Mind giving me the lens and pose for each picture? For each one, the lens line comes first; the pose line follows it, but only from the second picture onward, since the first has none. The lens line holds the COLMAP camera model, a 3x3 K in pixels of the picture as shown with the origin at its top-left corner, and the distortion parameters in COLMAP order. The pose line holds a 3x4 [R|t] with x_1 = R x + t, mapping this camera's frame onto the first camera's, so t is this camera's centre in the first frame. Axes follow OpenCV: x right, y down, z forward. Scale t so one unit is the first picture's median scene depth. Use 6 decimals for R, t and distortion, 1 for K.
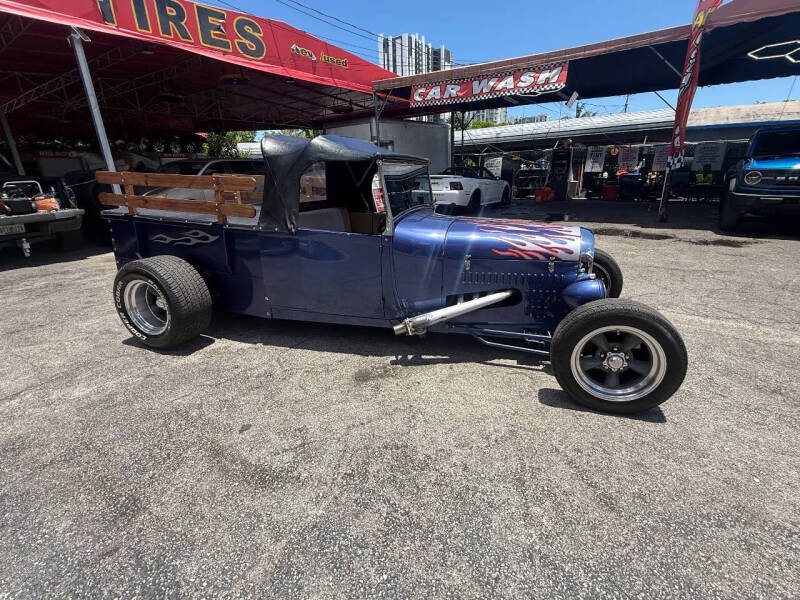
lens RADIAL K [[372.2, 0, 400.6], [0, 372.2, 295.2], [0, 0, 1]] dist [0.000637, -0.000391]
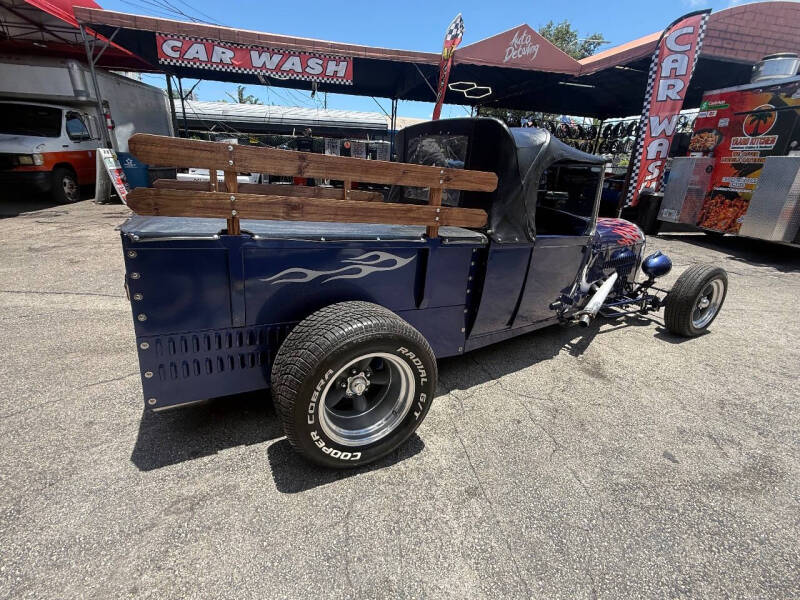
lens RADIAL K [[372.2, 0, 400.1], [0, 372.2, 294.9], [0, 0, 1]] dist [0.000637, -0.000391]
pose [[0.682327, -0.193630, 0.704938, -0.253047], [0.166289, 0.980116, 0.108259, -0.043258], [-0.711883, 0.043356, 0.700958, 0.142176]]
